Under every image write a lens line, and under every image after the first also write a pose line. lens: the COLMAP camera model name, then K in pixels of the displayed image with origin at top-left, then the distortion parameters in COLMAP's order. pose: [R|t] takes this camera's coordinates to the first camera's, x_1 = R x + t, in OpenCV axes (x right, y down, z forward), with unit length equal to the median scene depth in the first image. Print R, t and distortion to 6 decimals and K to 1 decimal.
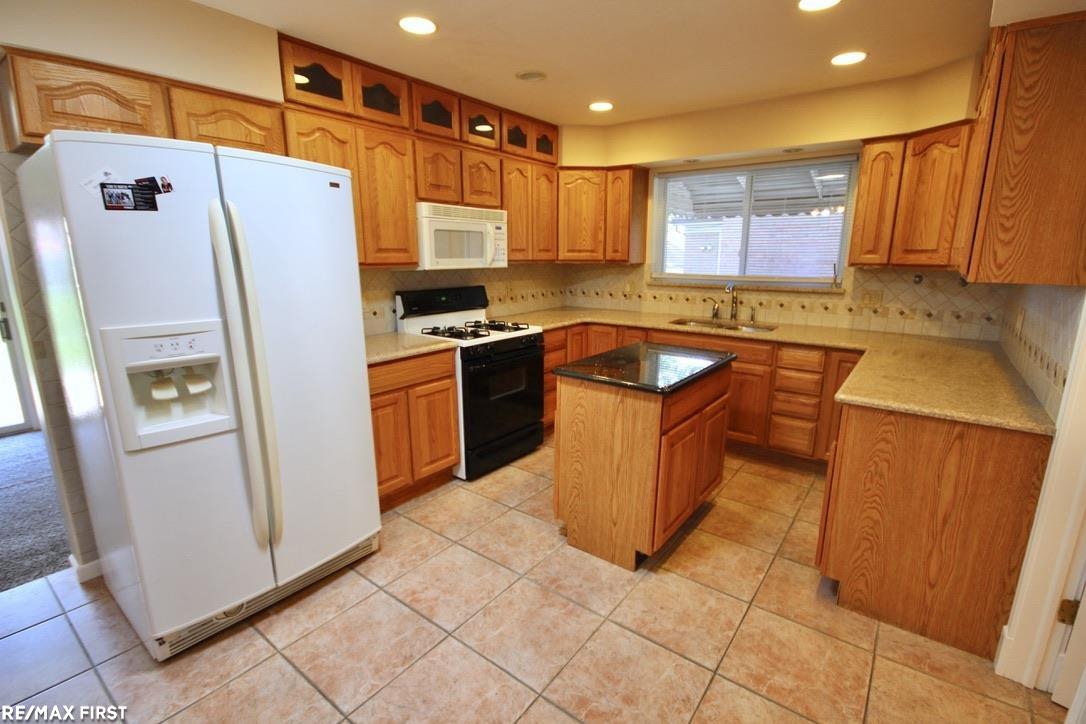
lens RADIAL K [[496.4, 0, 546.7], [0, 496.4, 366.7], [0, 0, 1]] dist [0.000488, -0.006398]
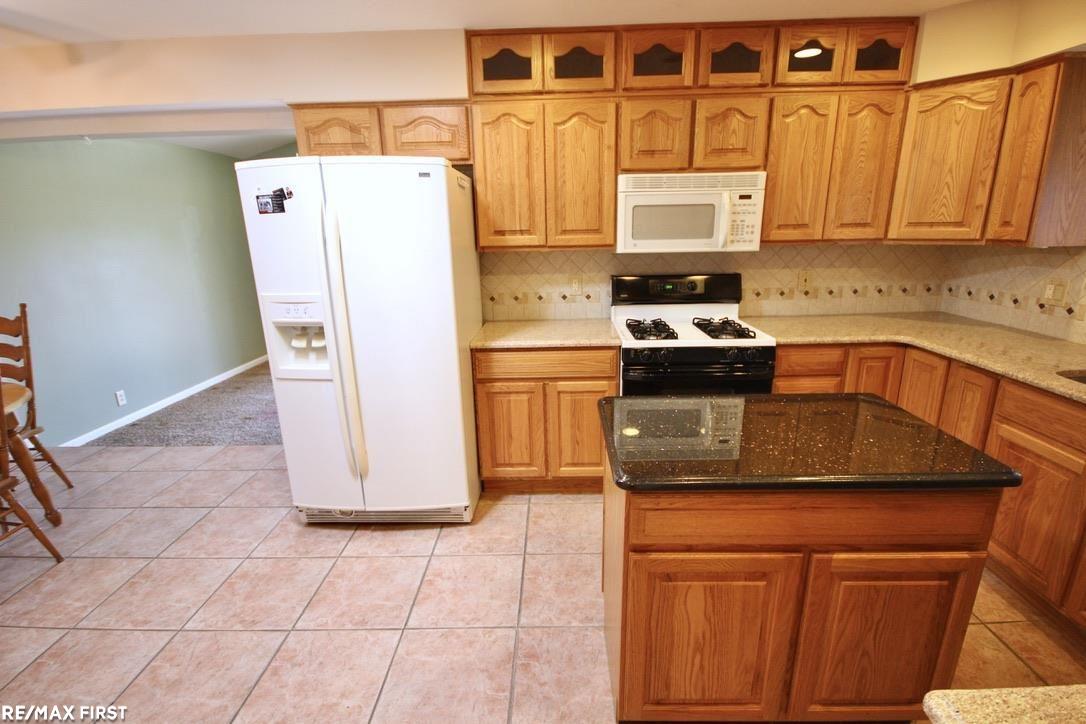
lens RADIAL K [[496.4, 0, 546.7], [0, 496.4, 366.7], [0, 0, 1]] dist [0.000488, -0.006398]
pose [[0.590290, 0.204704, -0.780804, 0.412804], [-0.158598, 0.977867, 0.136467, -0.100821], [0.791457, 0.043279, 0.609690, 0.381821]]
